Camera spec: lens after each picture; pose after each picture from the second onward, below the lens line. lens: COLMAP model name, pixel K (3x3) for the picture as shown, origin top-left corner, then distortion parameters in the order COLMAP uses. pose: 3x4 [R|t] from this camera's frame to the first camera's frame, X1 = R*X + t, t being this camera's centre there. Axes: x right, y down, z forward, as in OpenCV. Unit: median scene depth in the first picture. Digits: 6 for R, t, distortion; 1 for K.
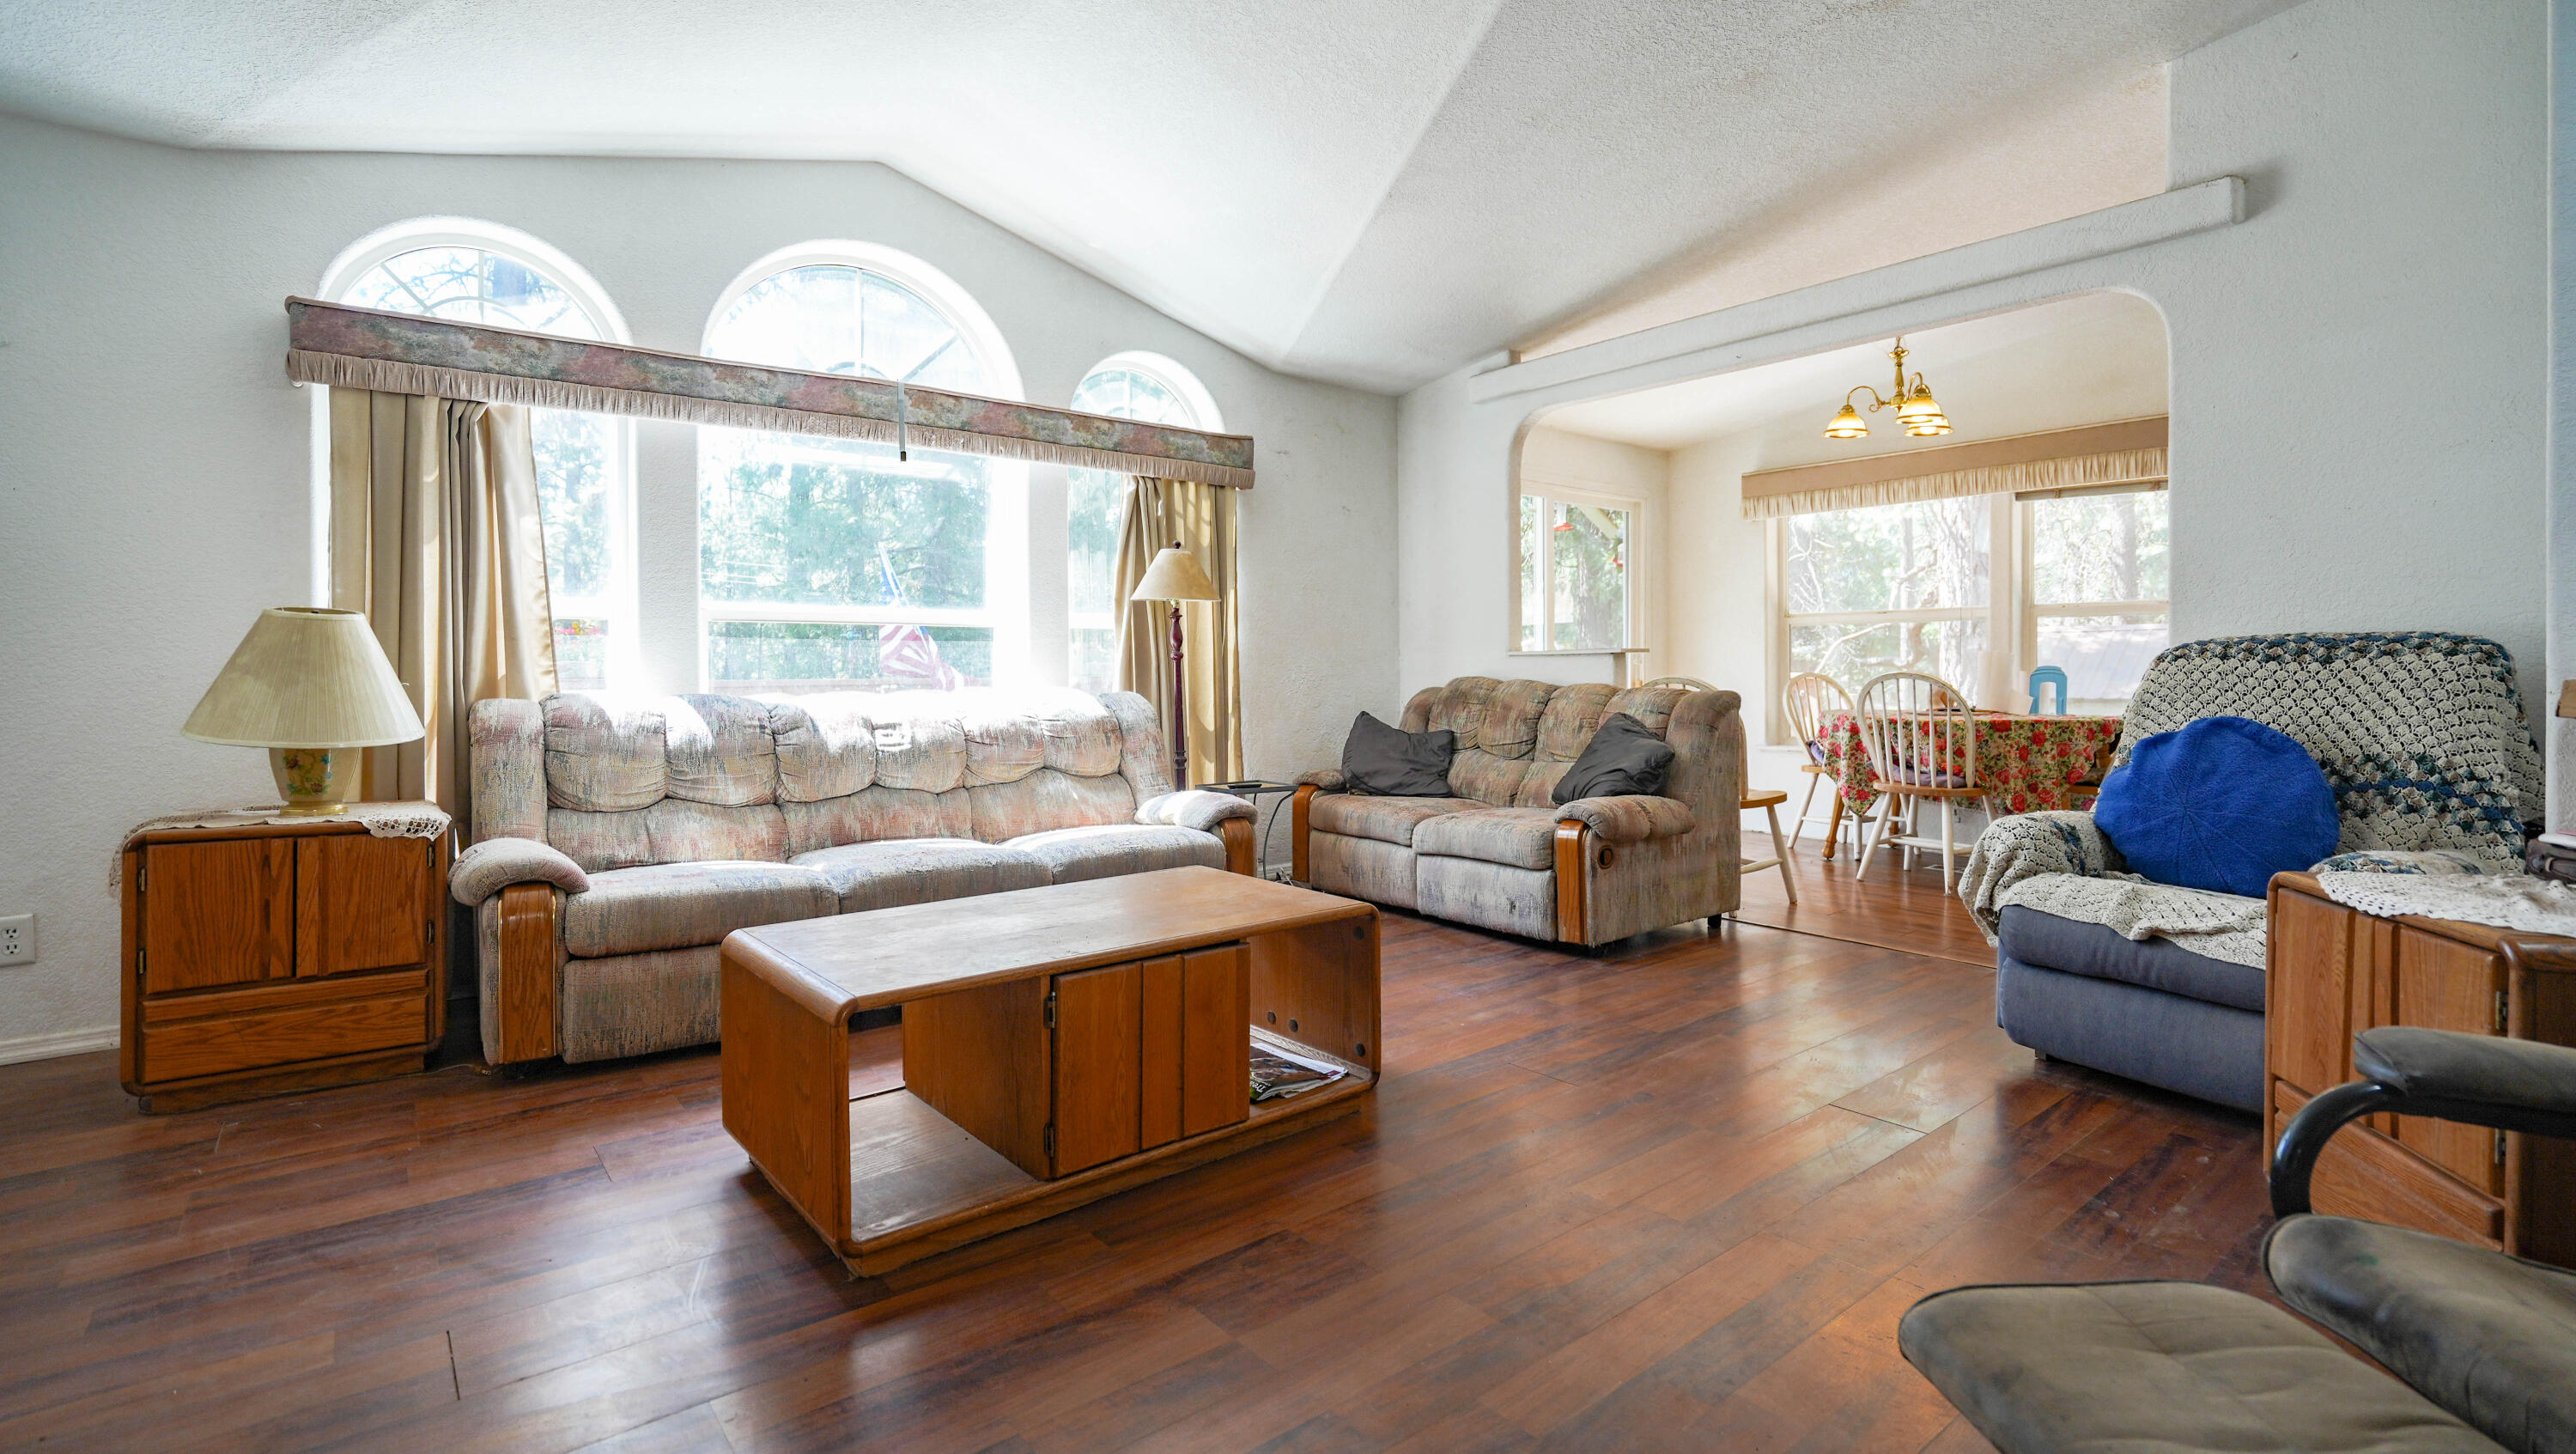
lens RADIAL K [[1168.2, 0, 1290.6], [0, 1168.2, 669.2], [0, 0, 1]] dist [-0.000248, 0.000320]
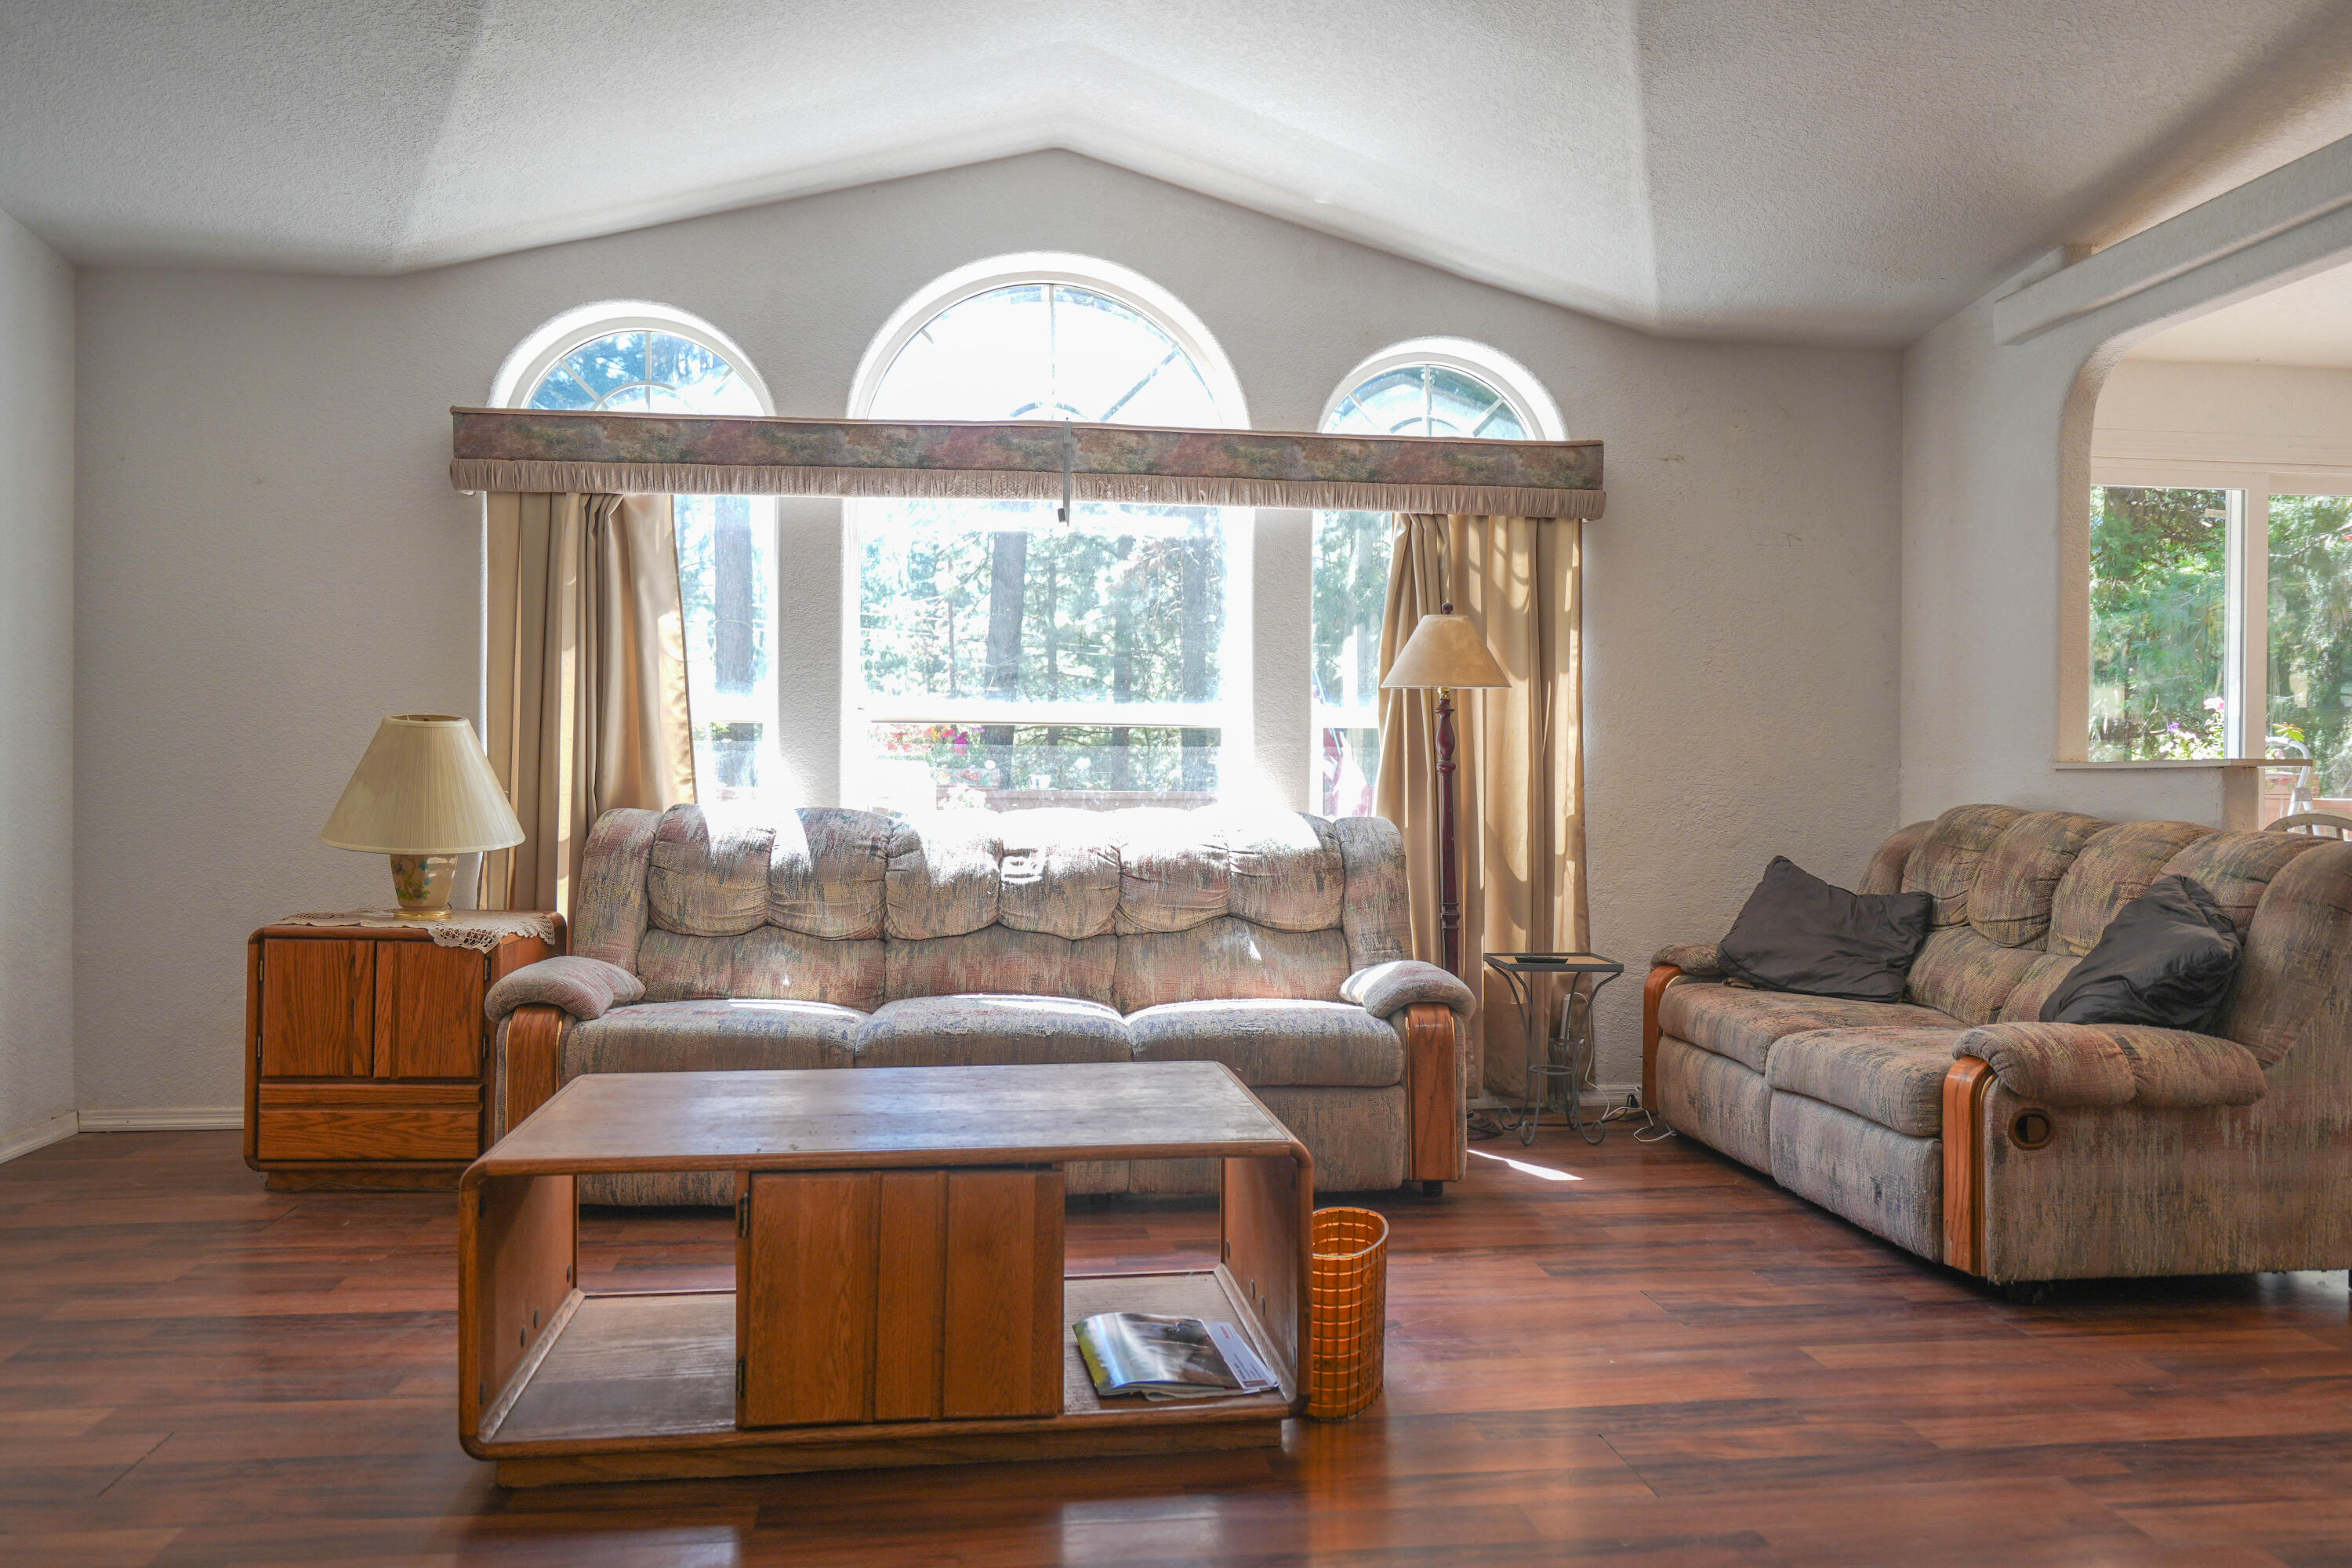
lens RADIAL K [[1593.9, 0, 1176.0], [0, 1593.9, 784.0], [0, 0, 1]] dist [0.013547, 0.001802]
pose [[0.848991, 0.012359, -0.528263, 0.327534], [-0.011116, 0.999923, 0.005529, -0.005699], [0.528291, 0.001178, 0.849063, 0.124174]]
